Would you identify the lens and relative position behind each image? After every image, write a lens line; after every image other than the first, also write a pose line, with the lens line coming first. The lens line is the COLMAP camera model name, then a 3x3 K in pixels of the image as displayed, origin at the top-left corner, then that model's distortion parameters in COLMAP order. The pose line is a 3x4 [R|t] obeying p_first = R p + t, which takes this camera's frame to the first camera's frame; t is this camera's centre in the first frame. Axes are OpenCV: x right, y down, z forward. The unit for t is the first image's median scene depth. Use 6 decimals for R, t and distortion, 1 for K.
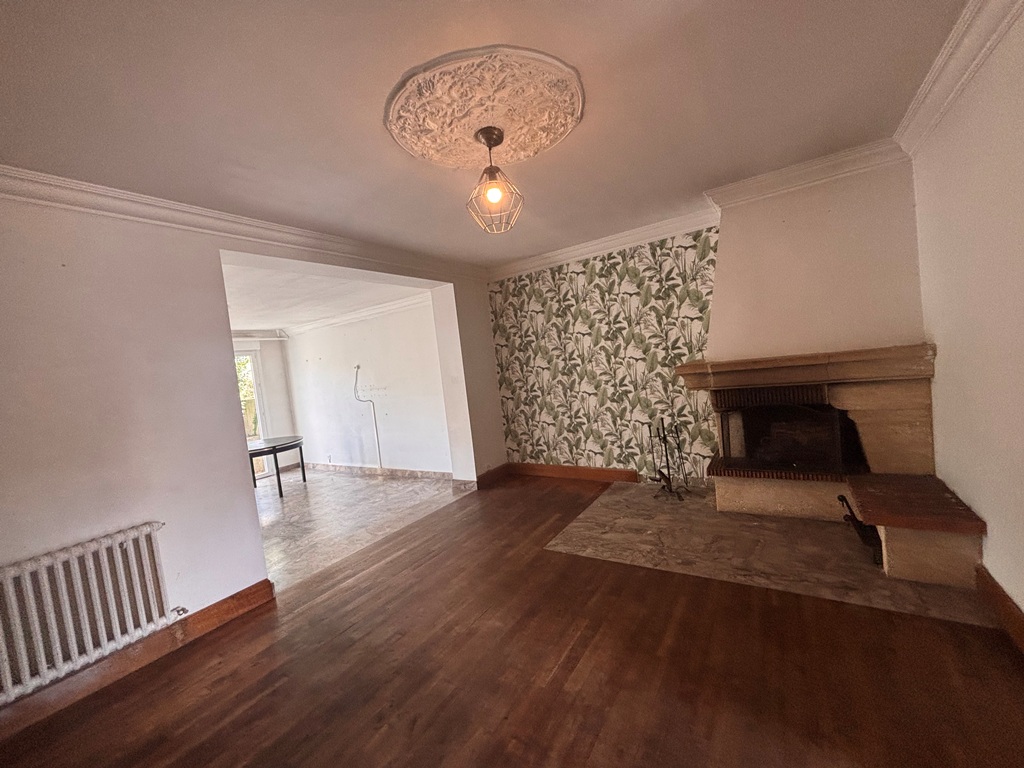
lens RADIAL K [[411.7, 0, 508.6], [0, 411.7, 385.0], [0, 0, 1]] dist [-0.000169, -0.000942]
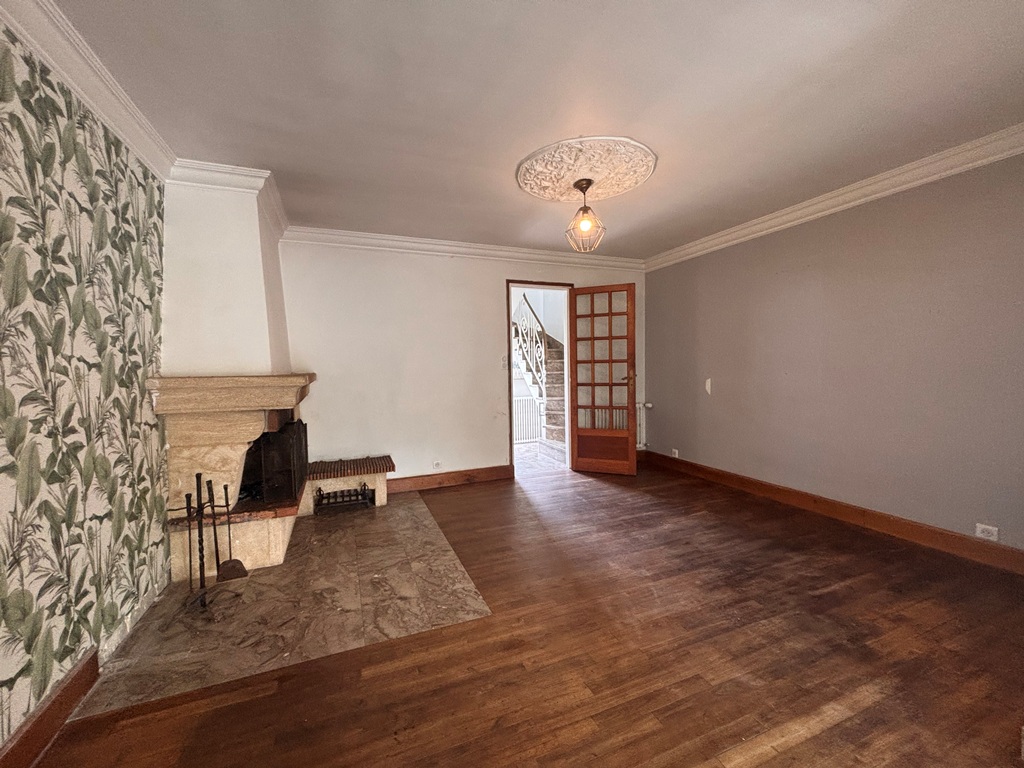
lens RADIAL K [[411.7, 0, 511.1], [0, 411.7, 380.3], [0, 0, 1]] dist [-0.000169, -0.000942]
pose [[-0.817187, 0.109013, 0.565969, -0.284528], [0.141564, 0.989834, 0.013746, 0.007856], [-0.558717, 0.091354, -0.824312, 1.166156]]
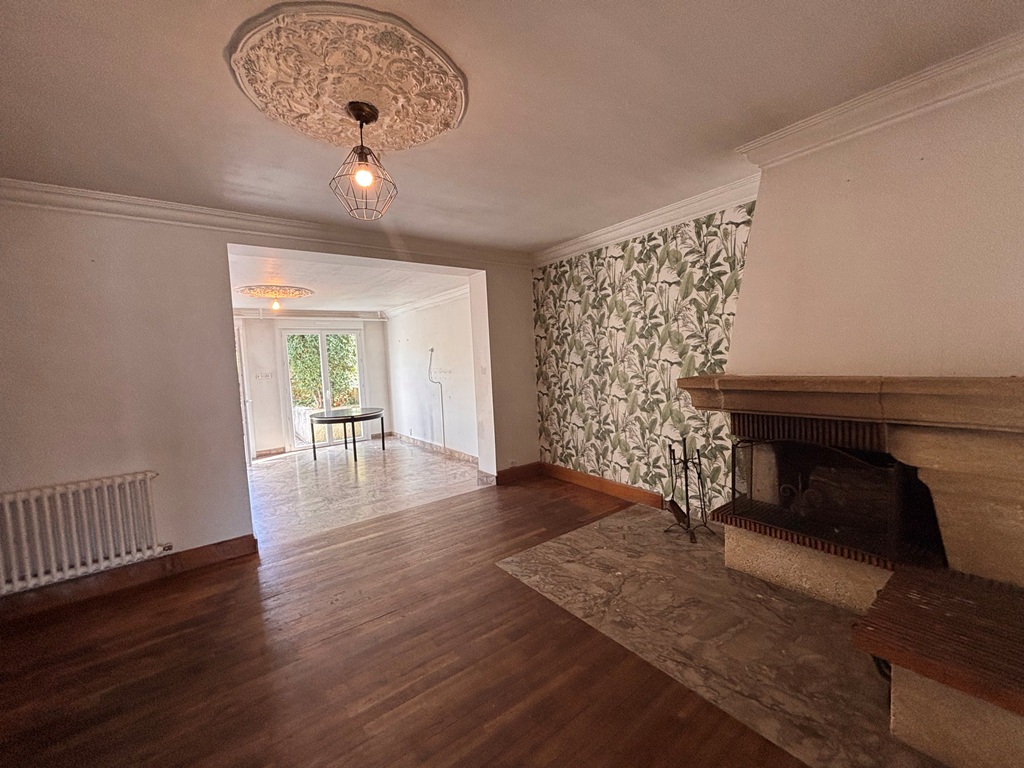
lens RADIAL K [[411.7, 0, 509.5], [0, 411.7, 384.9], [0, 0, 1]] dist [-0.000169, -0.000942]
pose [[0.939966, 0.087930, -0.329747, 0.296976], [-0.074944, 0.995835, 0.051916, -0.039152], [0.332938, -0.024086, 0.942641, 0.118315]]
